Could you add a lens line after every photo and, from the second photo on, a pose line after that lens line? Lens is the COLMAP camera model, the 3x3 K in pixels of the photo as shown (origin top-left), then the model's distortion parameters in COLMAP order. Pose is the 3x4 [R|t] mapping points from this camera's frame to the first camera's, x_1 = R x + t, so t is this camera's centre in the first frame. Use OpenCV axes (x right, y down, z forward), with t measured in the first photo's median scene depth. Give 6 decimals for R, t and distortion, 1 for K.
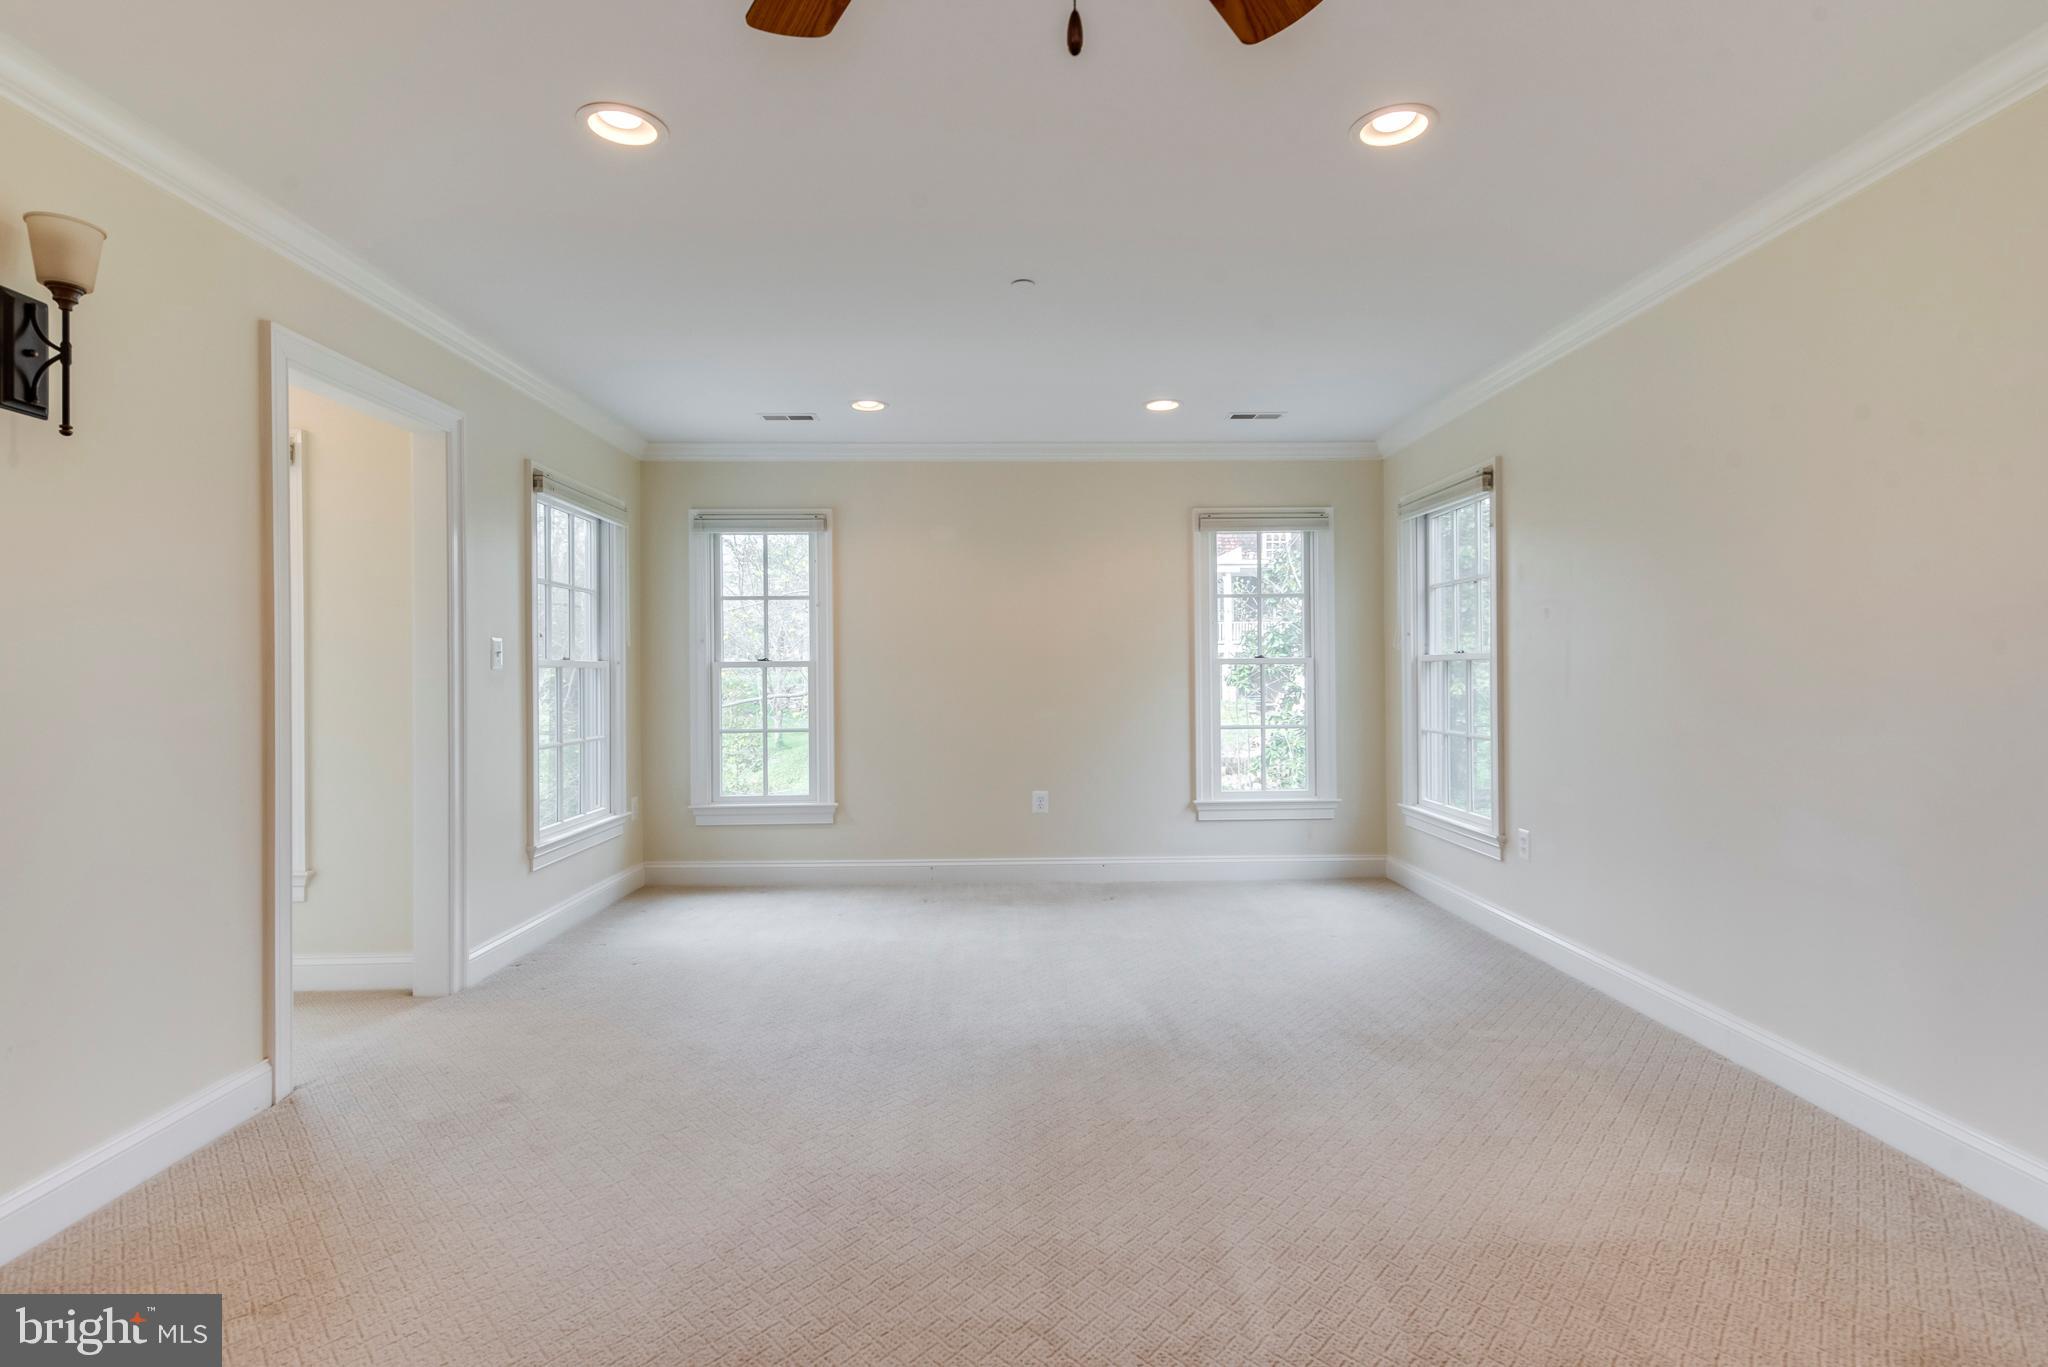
lens RADIAL K [[1006.0, 0, 1013.6], [0, 1006.0, 673.0], [0, 0, 1]] dist [0.004974, 0.000649]
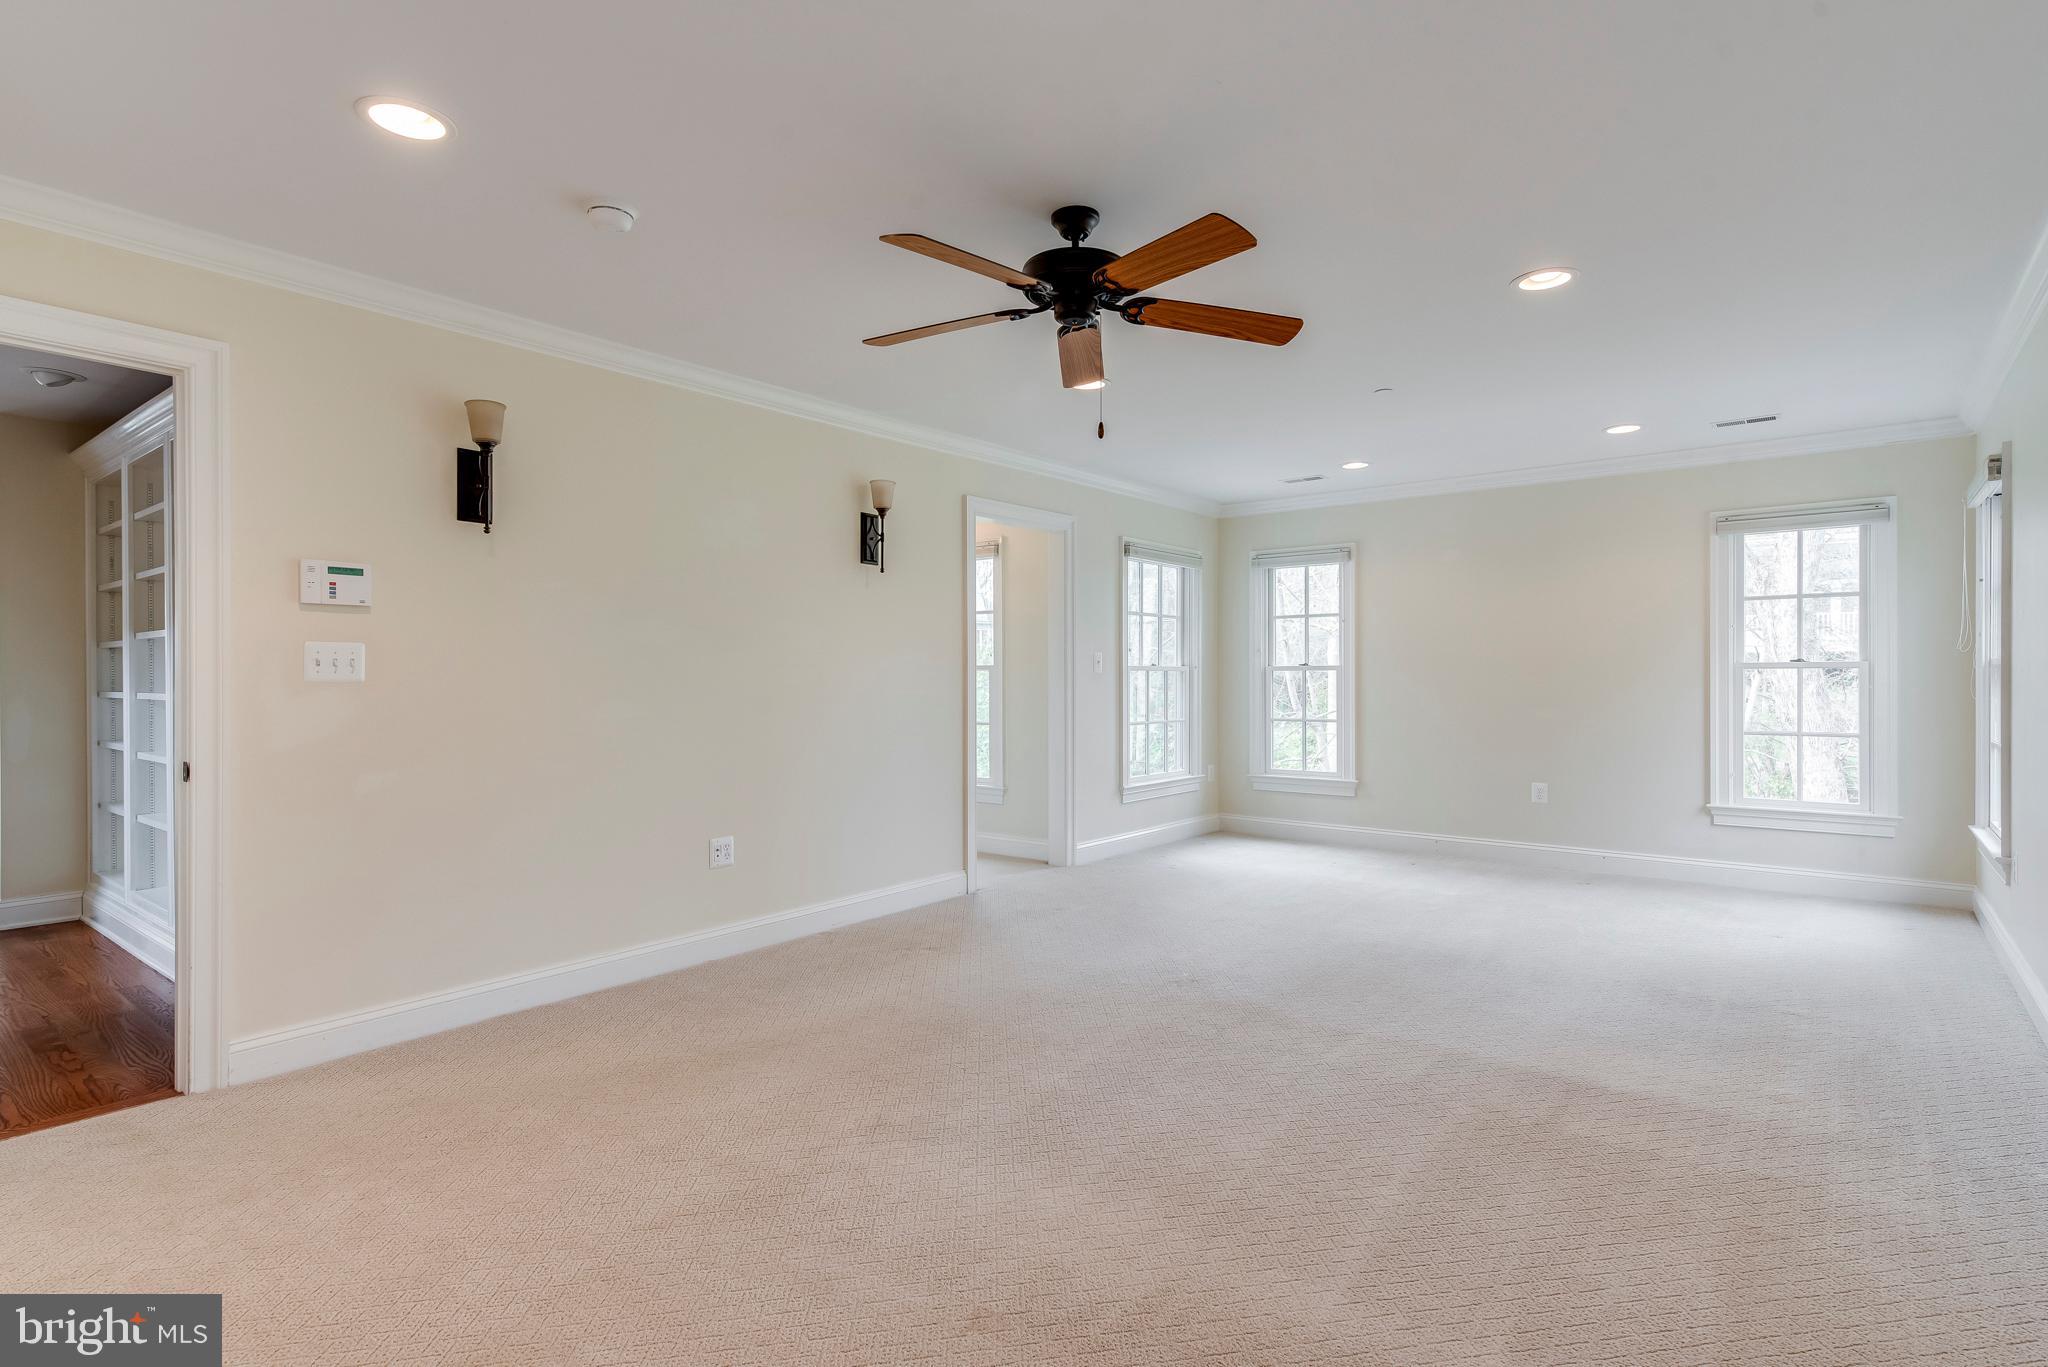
lens RADIAL K [[1106.3, 0, 1028.2], [0, 1106.3, 678.9], [0, 0, 1]] dist [-0.001587, -0.000287]
pose [[0.754787, 0.007292, -0.655930, 0.420848], [-0.003330, 0.999968, 0.007286, -0.004084], [0.655962, -0.003315, 0.754787, -0.299259]]
